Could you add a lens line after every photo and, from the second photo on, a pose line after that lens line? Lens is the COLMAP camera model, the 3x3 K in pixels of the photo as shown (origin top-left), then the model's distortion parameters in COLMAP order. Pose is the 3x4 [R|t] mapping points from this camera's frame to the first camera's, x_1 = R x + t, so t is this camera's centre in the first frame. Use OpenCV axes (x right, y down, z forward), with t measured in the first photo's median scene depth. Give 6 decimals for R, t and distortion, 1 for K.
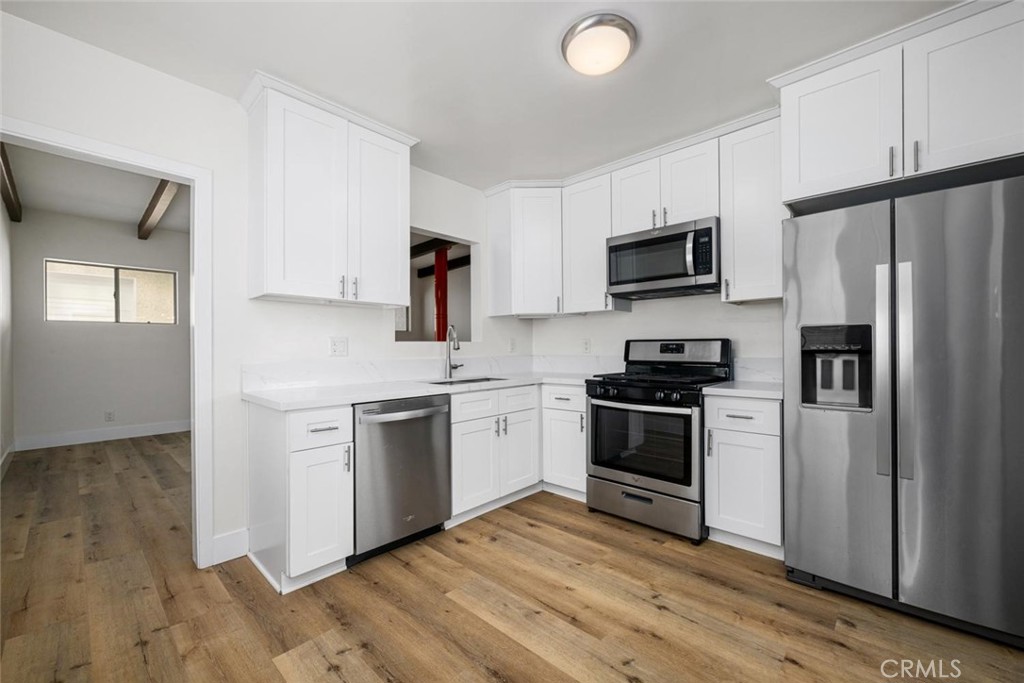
lens RADIAL K [[424.1, 0, 515.8], [0, 424.1, 342.9], [0, 0, 1]] dist [0.000608, -0.000015]
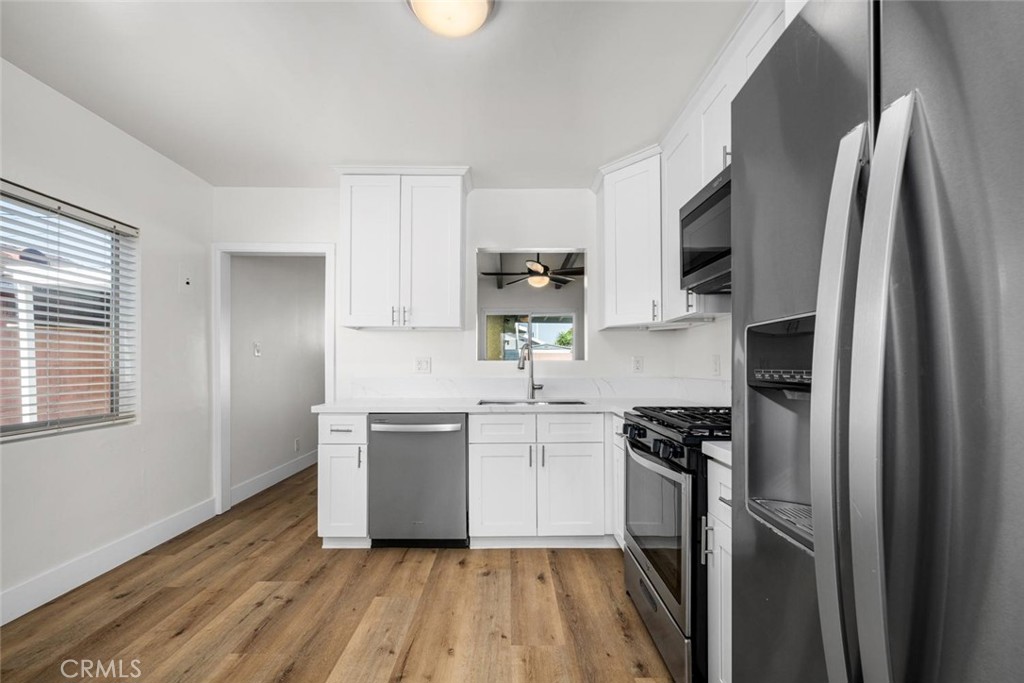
lens RADIAL K [[424.1, 0, 505.5], [0, 424.1, 361.8], [0, 0, 1]] dist [0.000608, -0.000015]
pose [[0.670968, -0.000922, -0.741486, 0.630057], [0.003424, 0.999992, 0.001854, -0.002773], [0.741478, -0.003783, 0.670966, 0.388292]]
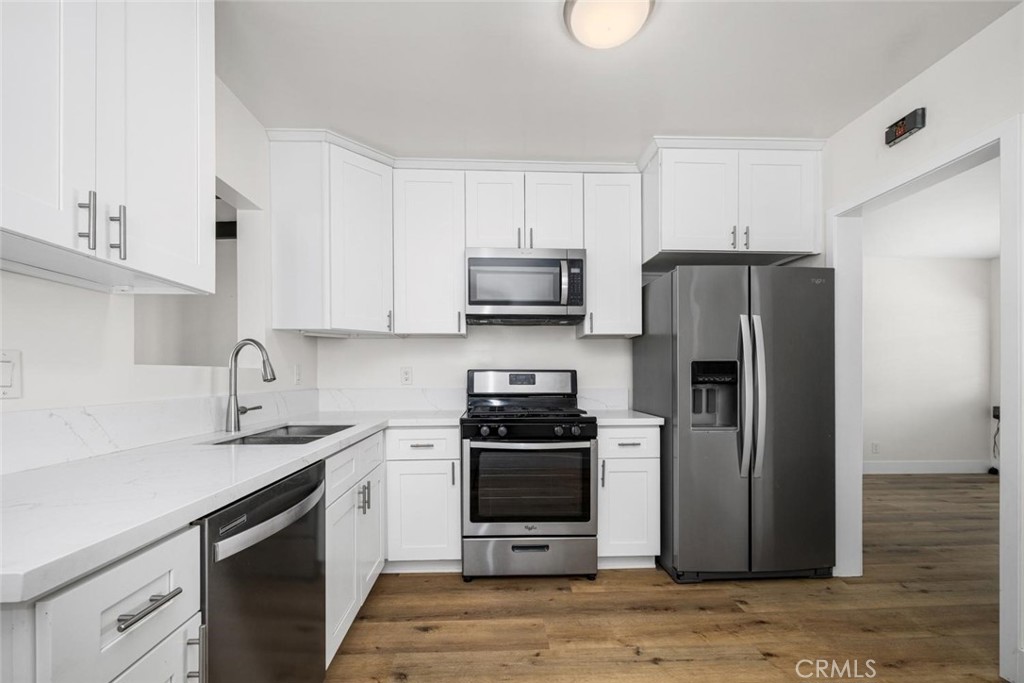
lens RADIAL K [[424.1, 0, 514.4], [0, 424.1, 375.9], [0, 0, 1]] dist [0.000608, -0.000015]
pose [[0.696378, 0.007027, 0.717641, -0.376284], [-0.011082, 0.999938, 0.000962, 0.005278], [-0.717590, -0.008623, 0.696412, 0.411187]]
